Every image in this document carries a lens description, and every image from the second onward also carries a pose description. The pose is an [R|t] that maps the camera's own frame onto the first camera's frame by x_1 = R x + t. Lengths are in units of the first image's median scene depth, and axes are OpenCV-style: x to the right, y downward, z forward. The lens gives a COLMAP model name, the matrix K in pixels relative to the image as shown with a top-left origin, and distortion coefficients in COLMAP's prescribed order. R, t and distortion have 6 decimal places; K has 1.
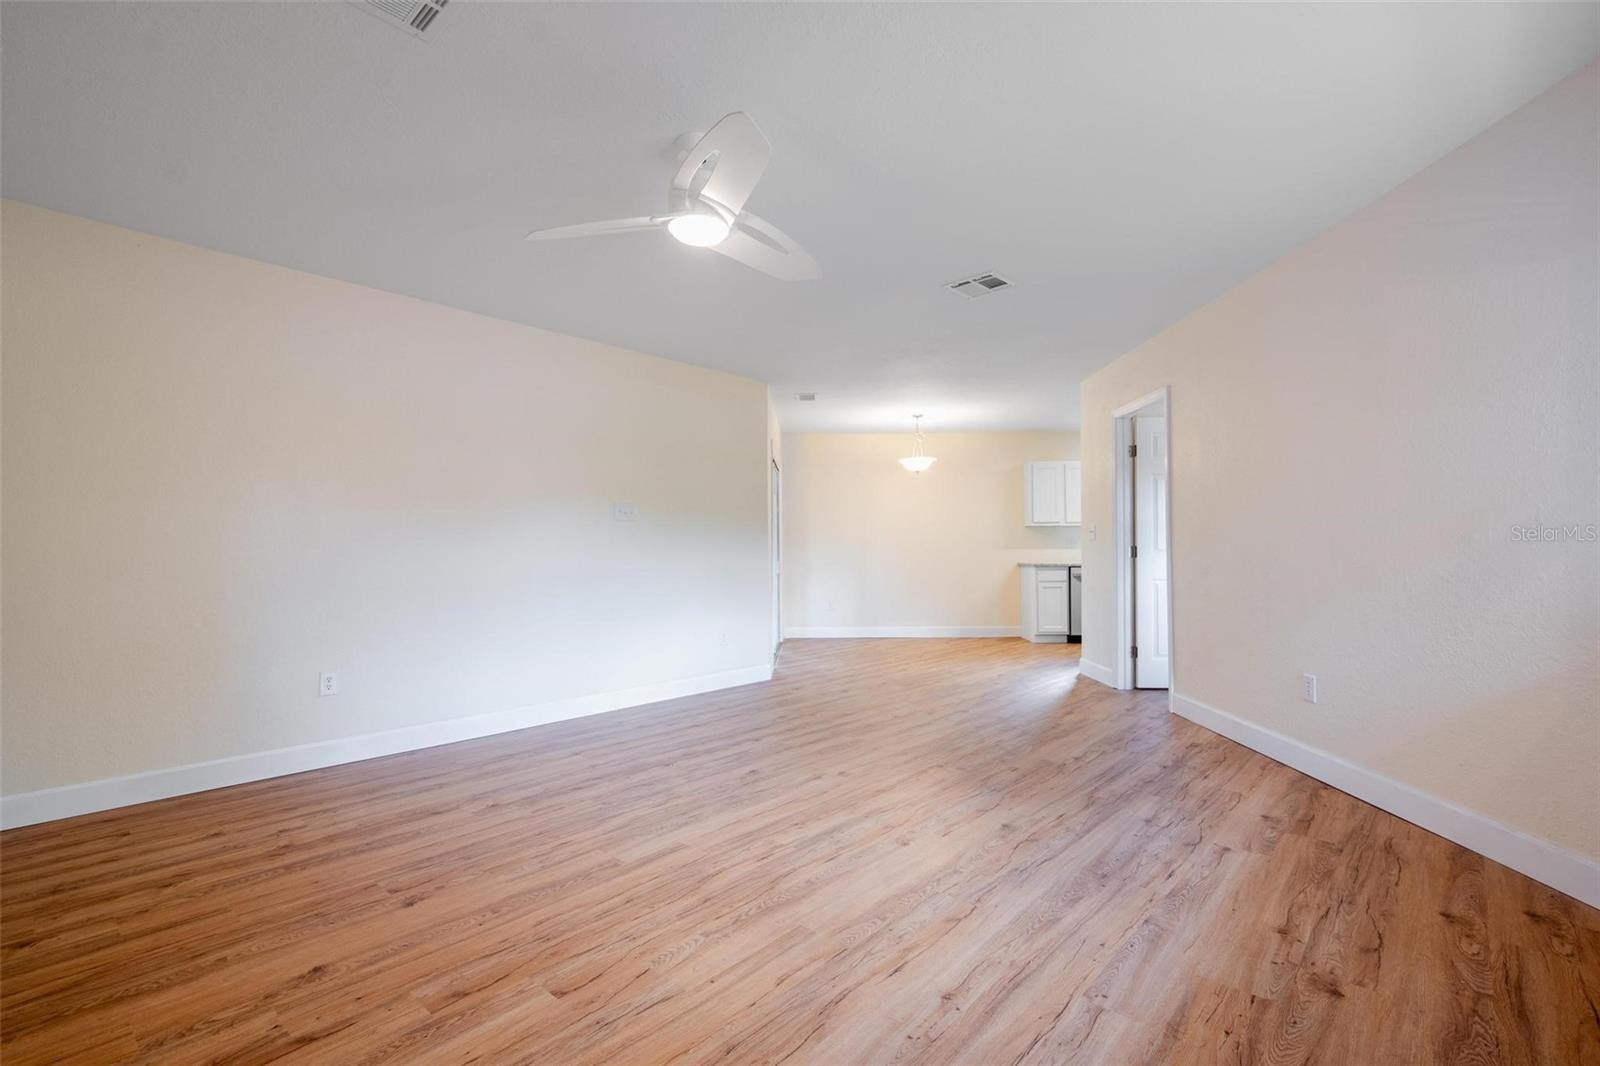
lens RADIAL K [[721.3, 0, 806.1], [0, 721.3, 545.0], [0, 0, 1]] dist [0.016351, -0.000138]
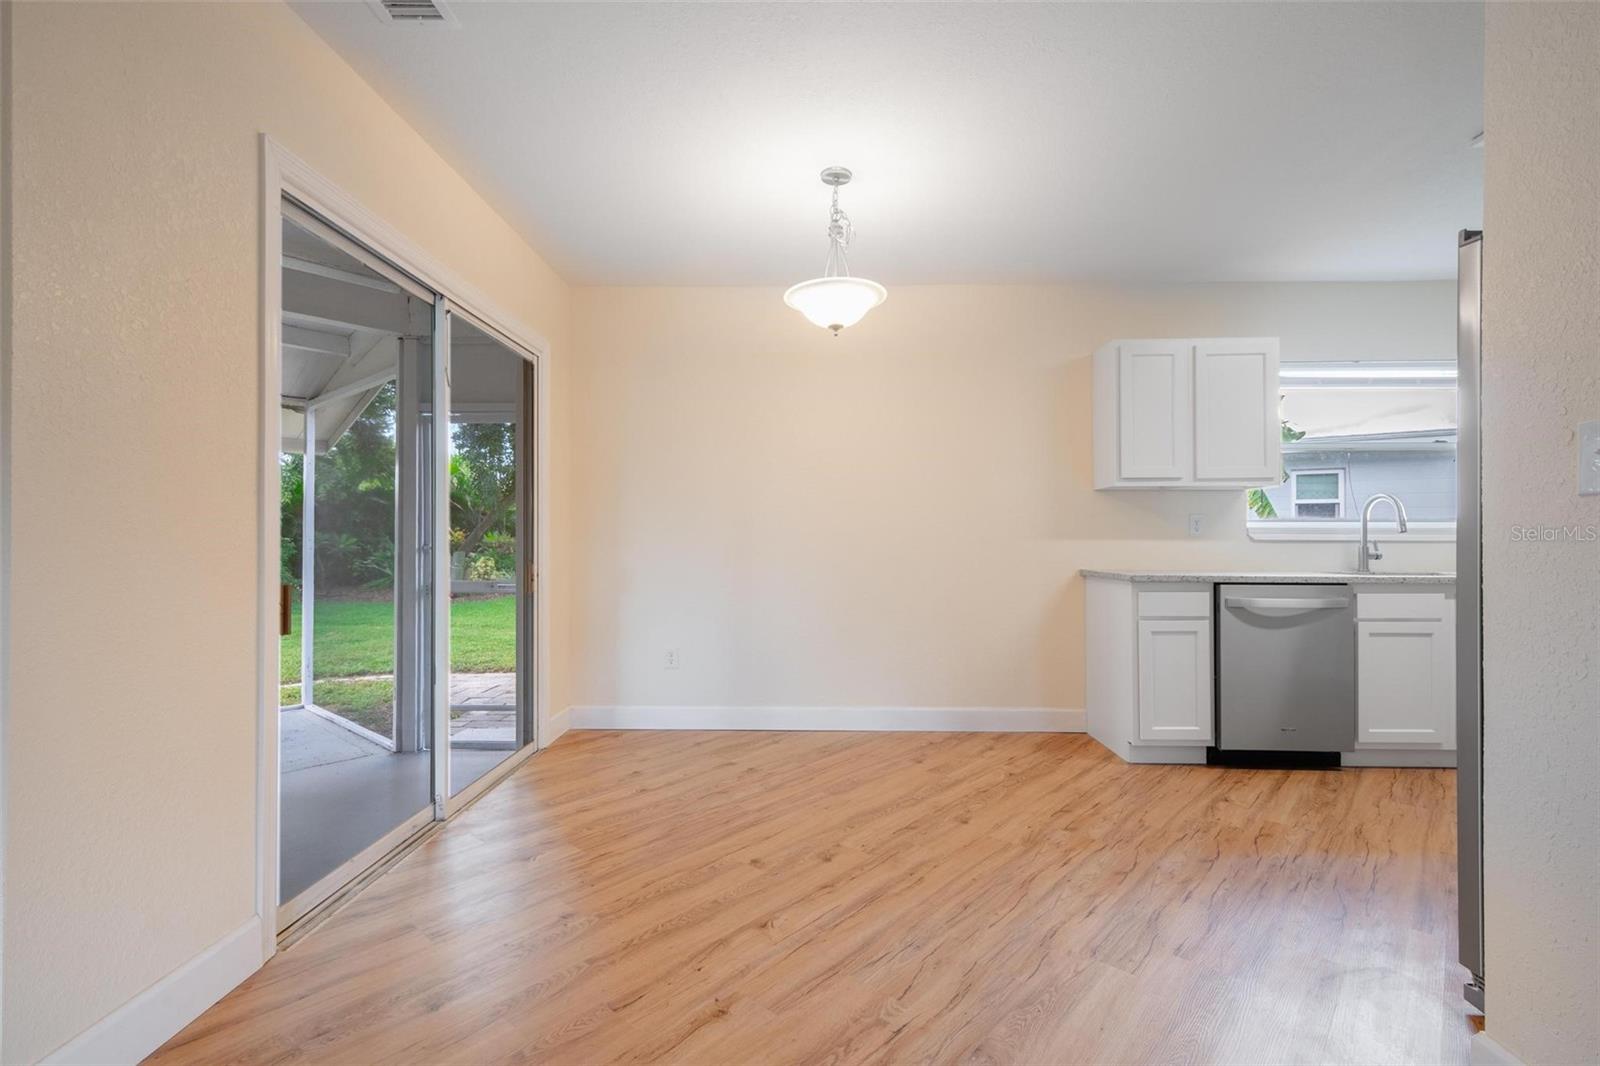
lens RADIAL K [[789.1, 0, 778.2], [0, 789.1, 536.5], [0, 0, 1]] dist [0.018084, -0.000176]
pose [[0.999805, 0.008809, -0.017692, 0.269668], [-0.008835, 0.999960, -0.001422, 0.014686], [0.017678, 0.001578, 0.999842, 1.200329]]
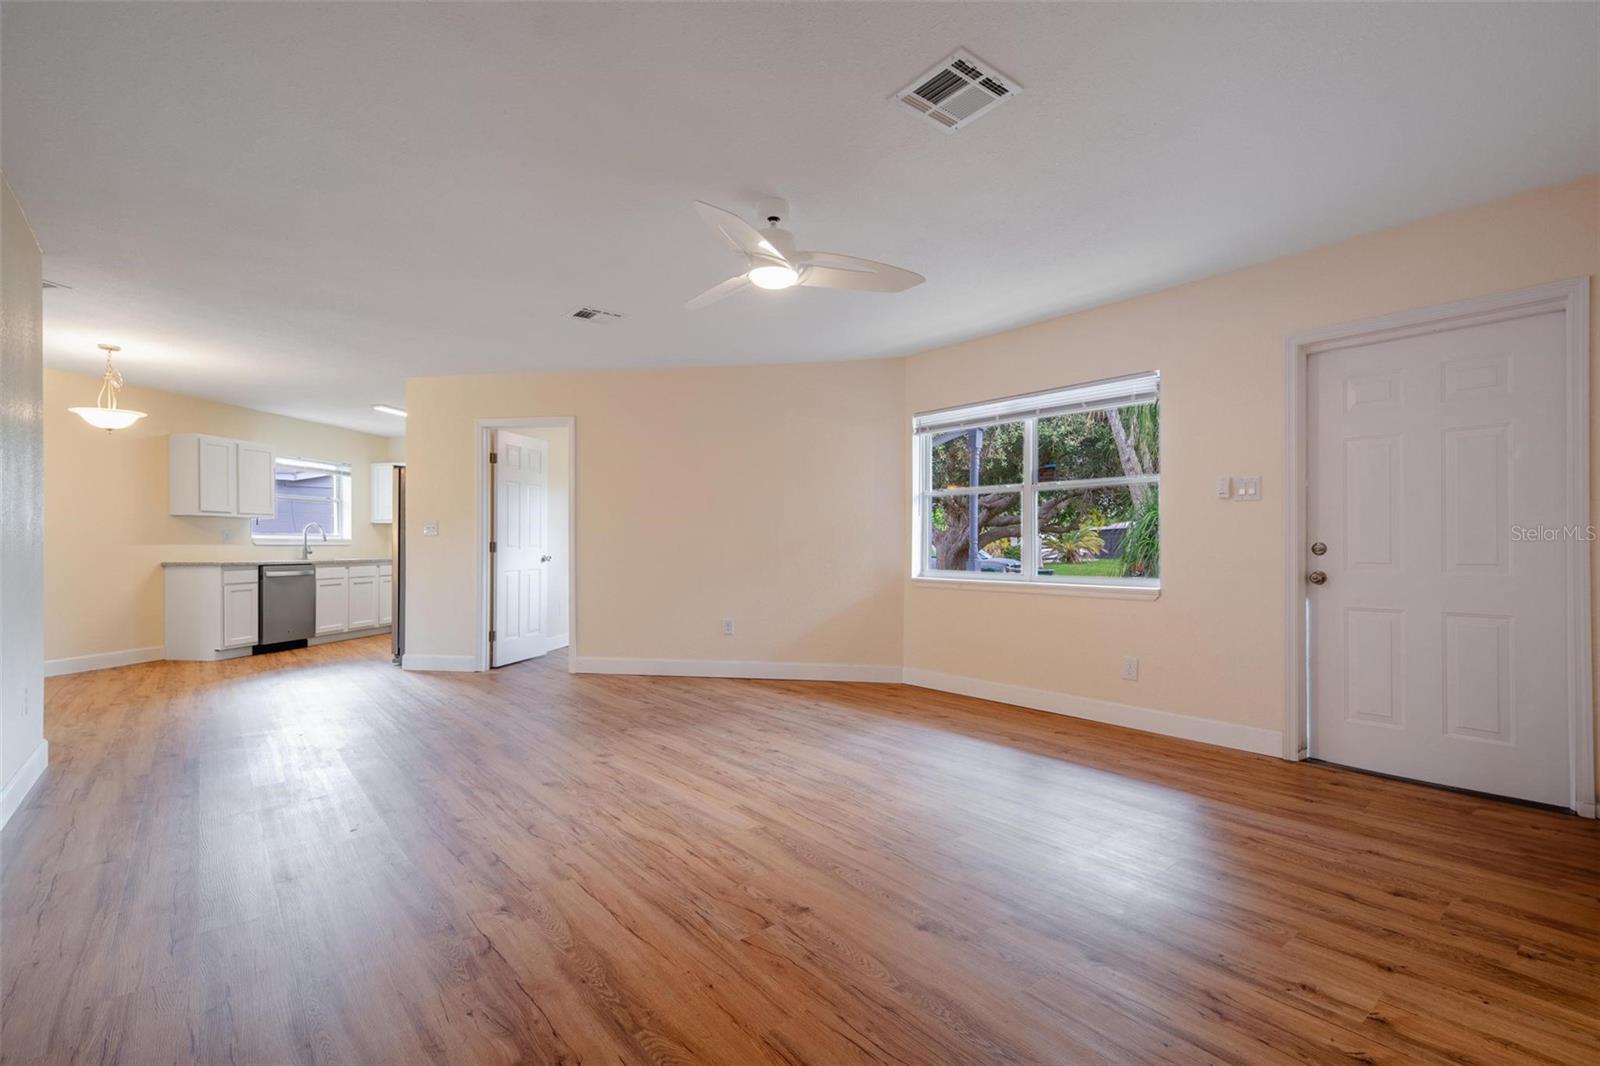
lens RADIAL K [[721.3, 0, 806.1], [0, 721.3, 545.0], [0, 0, 1]] dist [0.016351, -0.000138]
pose [[0.167453, 0.006478, 0.985859, -0.843137], [-0.008139, 0.999953, -0.005189, 0.011383], [-0.985847, -0.007155, 0.167498, 0.477788]]
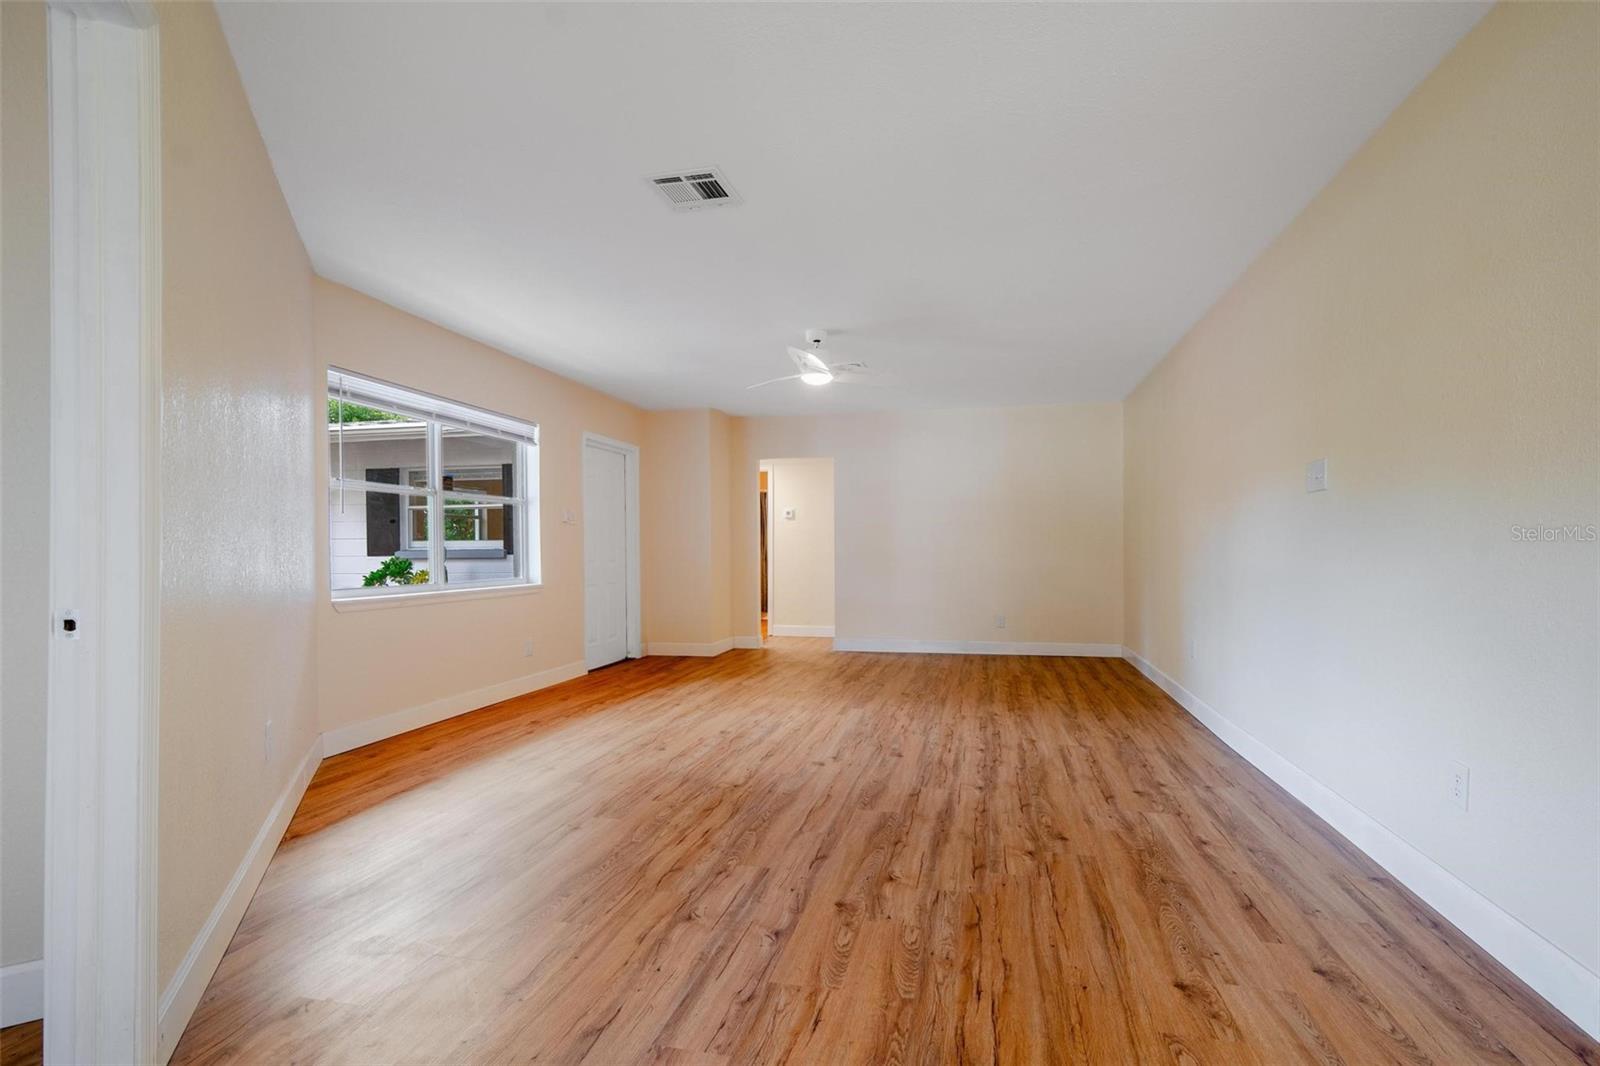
lens RADIAL K [[770.6, 0, 831.6], [0, 770.6, 548.5], [0, 0, 1]] dist [0.018229, -0.000031]
pose [[-0.871710, 0.013308, -0.489841, 0.512926], [0.017238, 0.999845, -0.003512, 0.011206], [0.489718, -0.011505, -0.871805, 1.767208]]
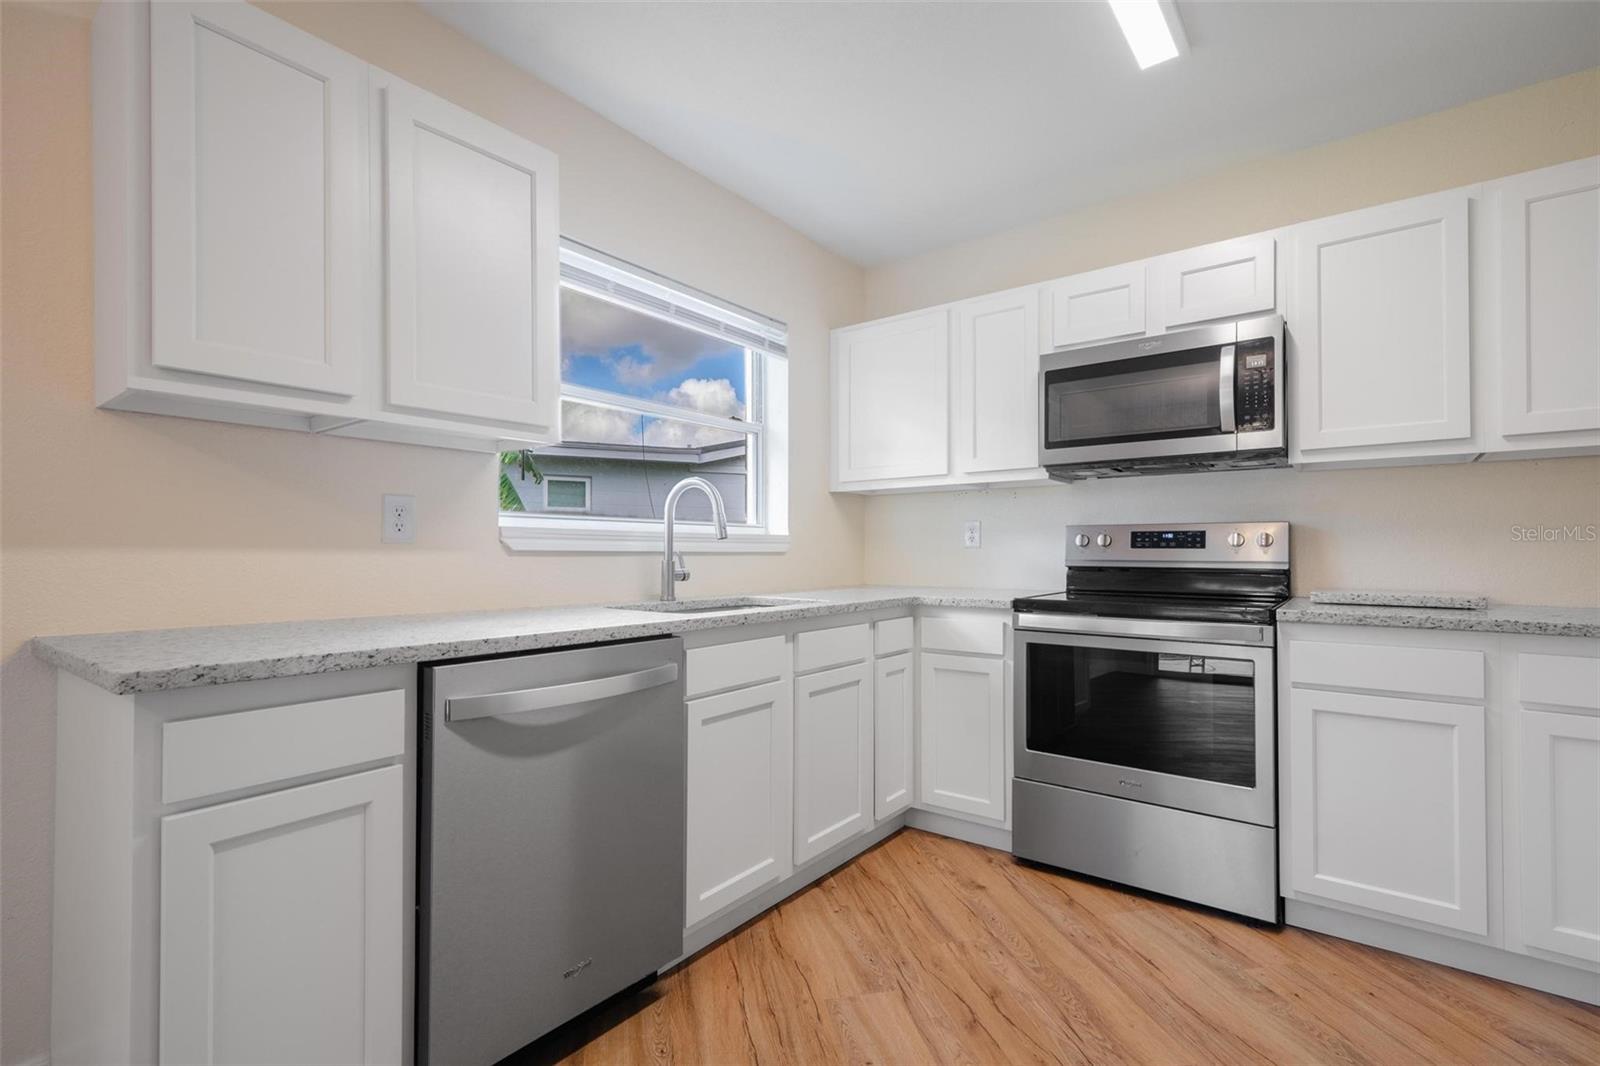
lens RADIAL K [[721.3, 0, 806.1], [0, 721.3, 545.0], [0, 0, 1]] dist [0.016351, -0.000138]
pose [[0.607520, 0.018020, 0.794100, 0.640773], [-0.012760, 0.999835, -0.012927, 0.012216], [-0.794202, -0.002279, 0.607650, 1.856175]]
